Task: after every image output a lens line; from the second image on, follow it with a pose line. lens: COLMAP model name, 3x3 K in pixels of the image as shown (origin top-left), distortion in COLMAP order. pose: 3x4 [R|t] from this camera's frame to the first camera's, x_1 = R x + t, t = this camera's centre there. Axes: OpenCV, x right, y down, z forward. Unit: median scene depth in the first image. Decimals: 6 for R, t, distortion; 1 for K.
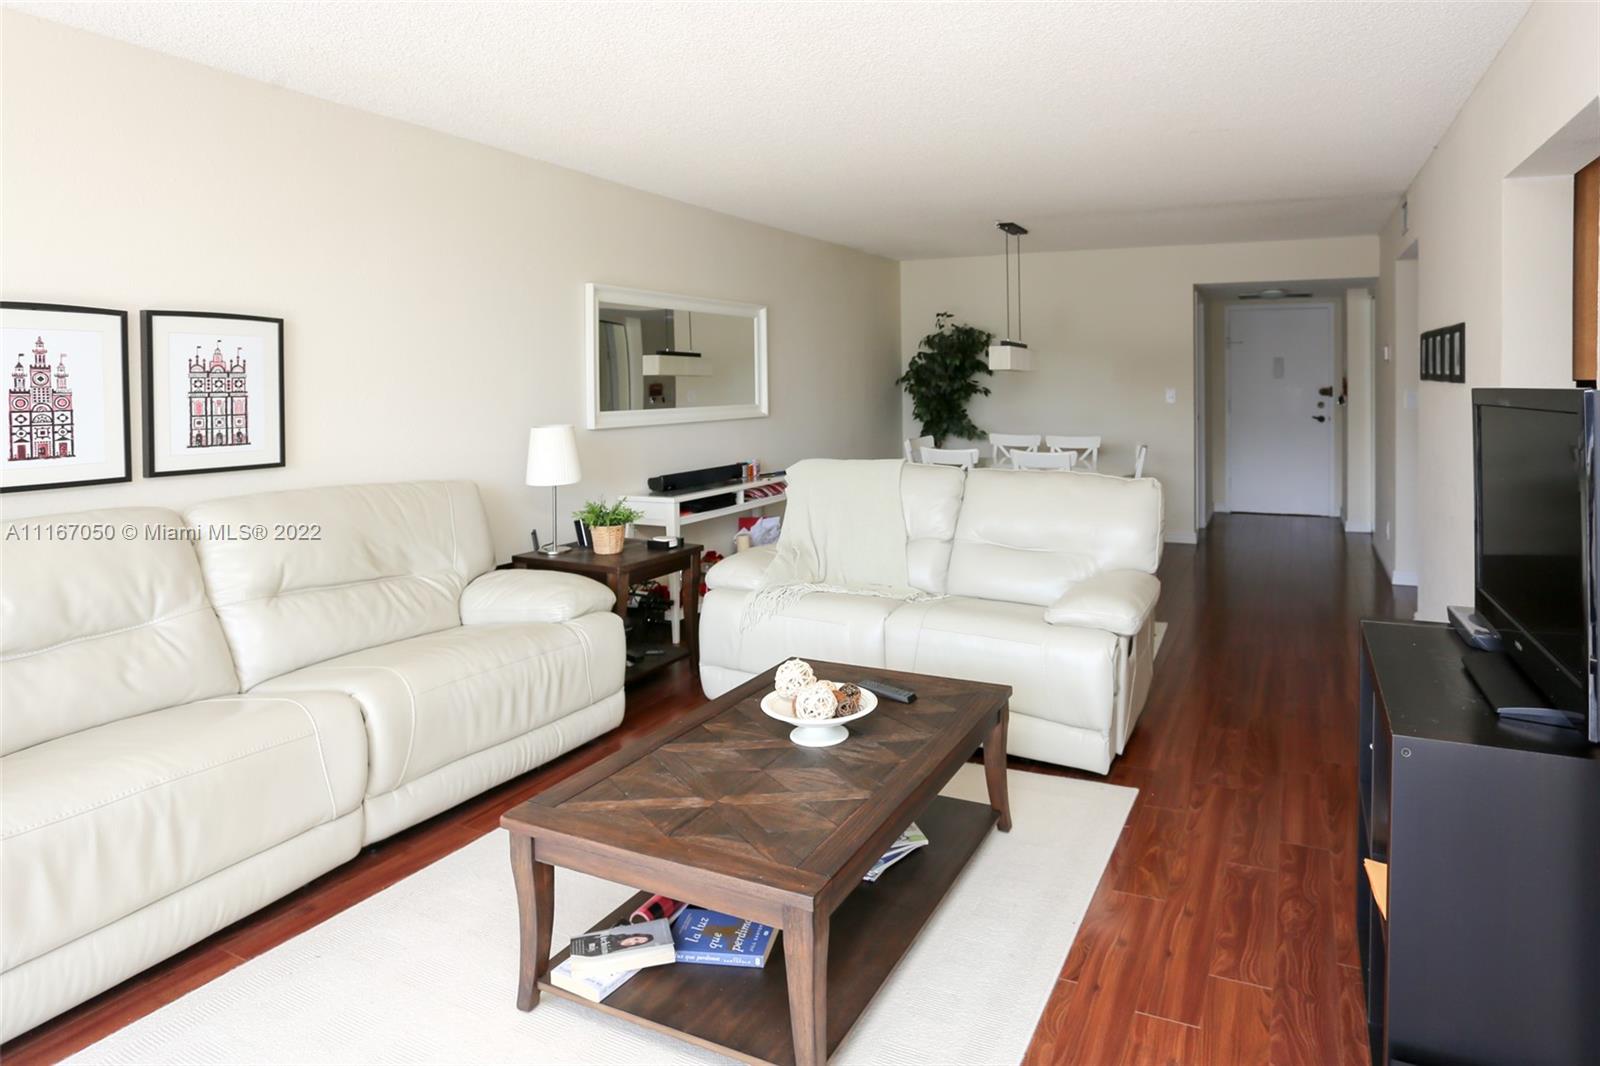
lens RADIAL K [[946.9, 0, 800.7], [0, 946.9, 533.3], [0, 0, 1]] dist [-0.002437, -0.000369]
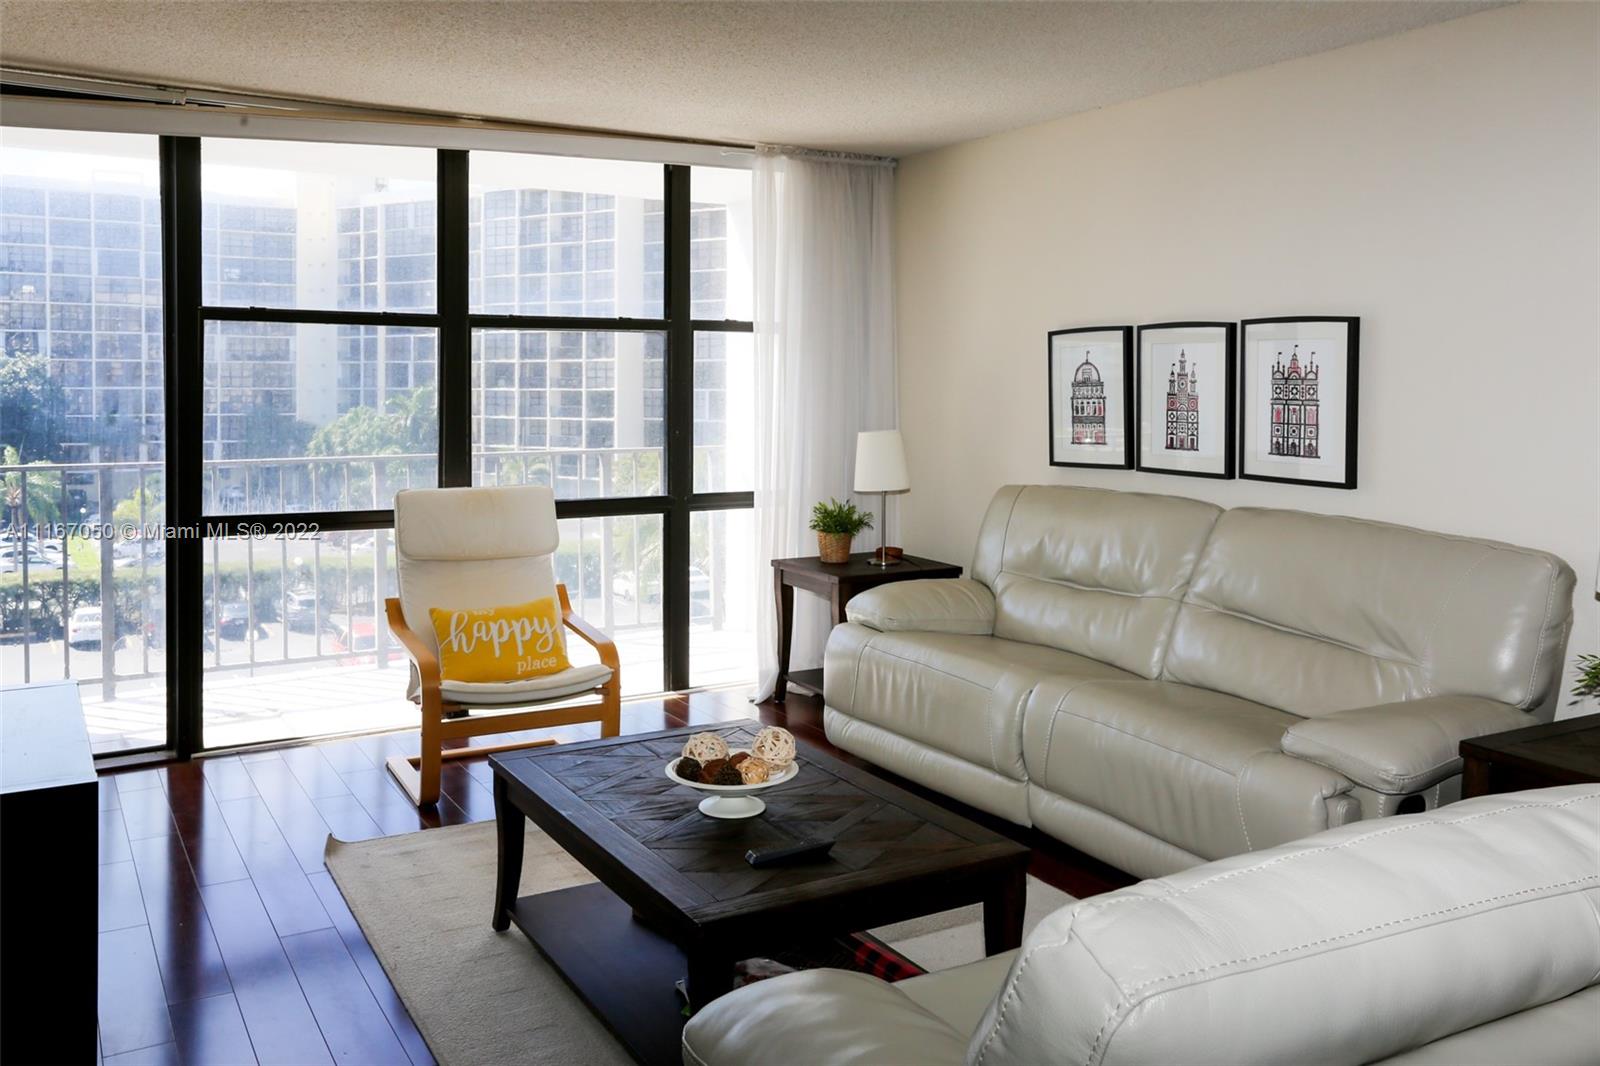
lens RADIAL K [[1365.3, 0, 799.3], [0, 1365.3, 533.1], [0, 0, 1]] dist [-0.005041, -0.001757]
pose [[-0.543695, 0.108360, -0.832258, 0.816845], [-0.127338, 0.969500, 0.209415, -0.246527], [0.829567, 0.219836, -0.513314, 1.340322]]
